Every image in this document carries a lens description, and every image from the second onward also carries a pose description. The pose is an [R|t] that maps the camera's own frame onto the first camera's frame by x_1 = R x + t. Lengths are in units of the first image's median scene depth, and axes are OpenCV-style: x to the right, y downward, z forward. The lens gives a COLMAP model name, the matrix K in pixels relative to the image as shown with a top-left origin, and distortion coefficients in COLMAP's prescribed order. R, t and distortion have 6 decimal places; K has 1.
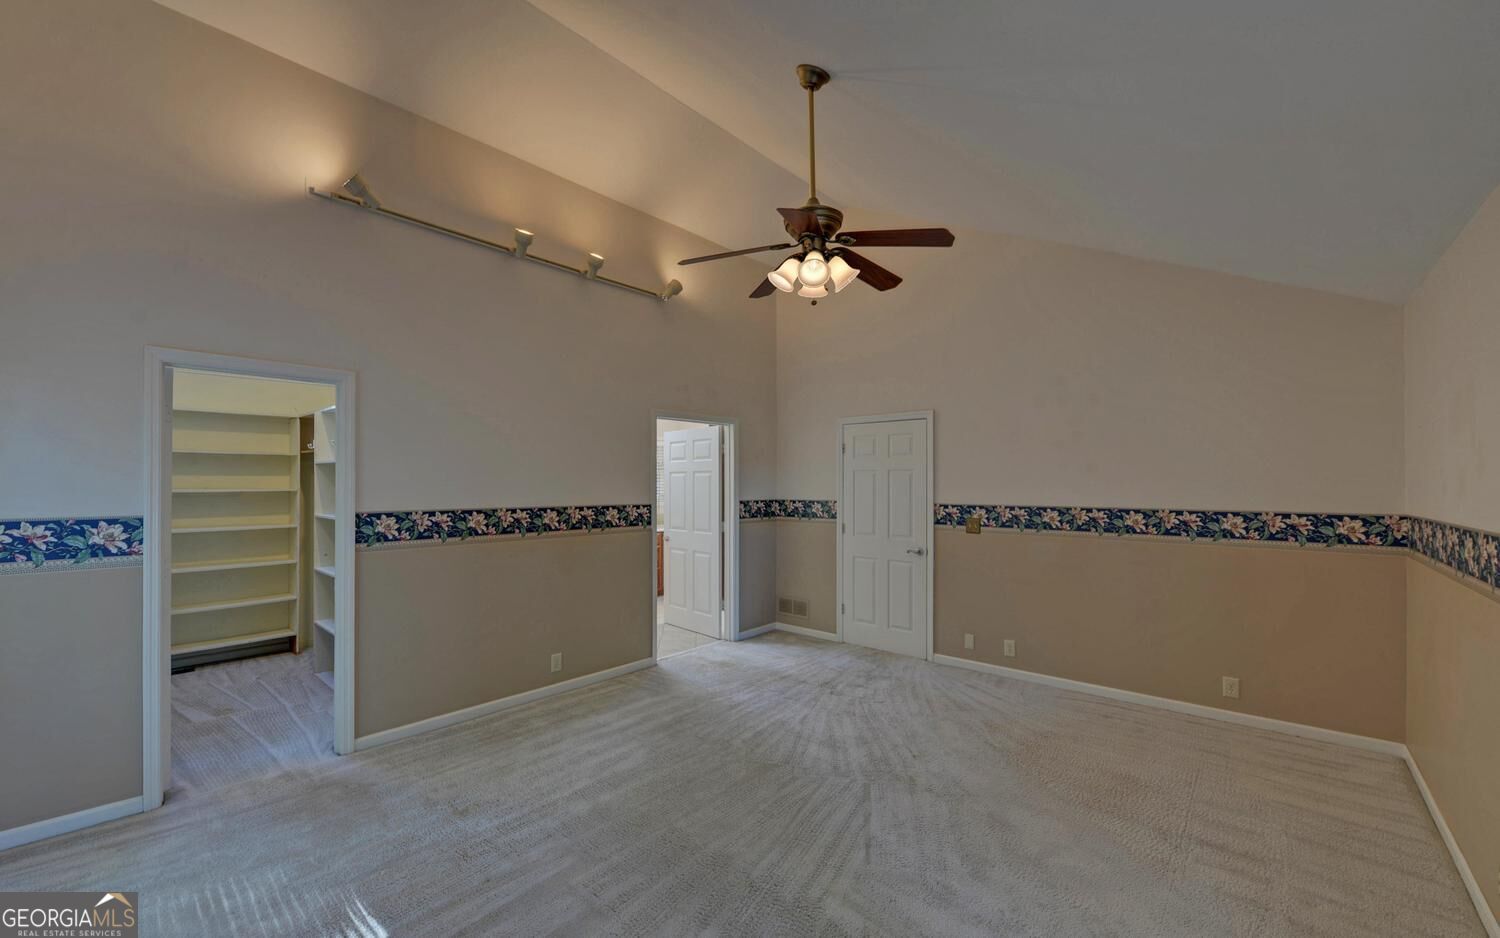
lens RADIAL K [[603.1, 0, 745.1], [0, 603.1, 478.2], [0, 0, 1]] dist [-0.000944, -0.000316]
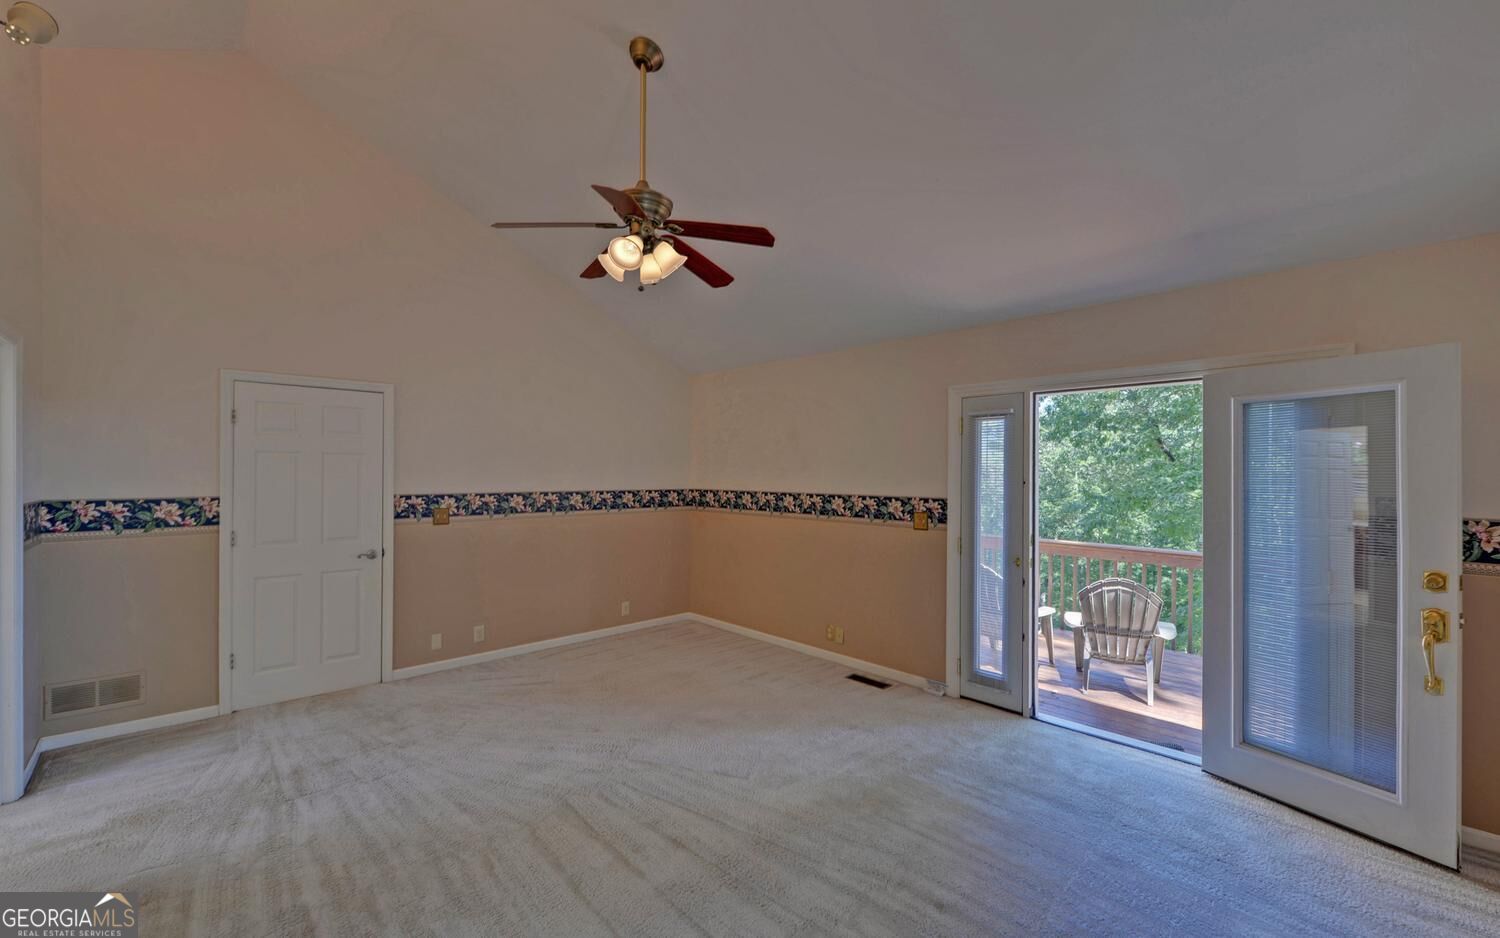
lens RADIAL K [[603.1, 0, 750.7], [0, 603.1, 464.1], [0, 0, 1]] dist [-0.000944, -0.000316]
pose [[0.087621, 0.013207, 0.996066, -0.599673], [-0.014742, 0.999820, -0.011960, 0.002329], [-0.996045, -0.013636, 0.087799, 0.515959]]
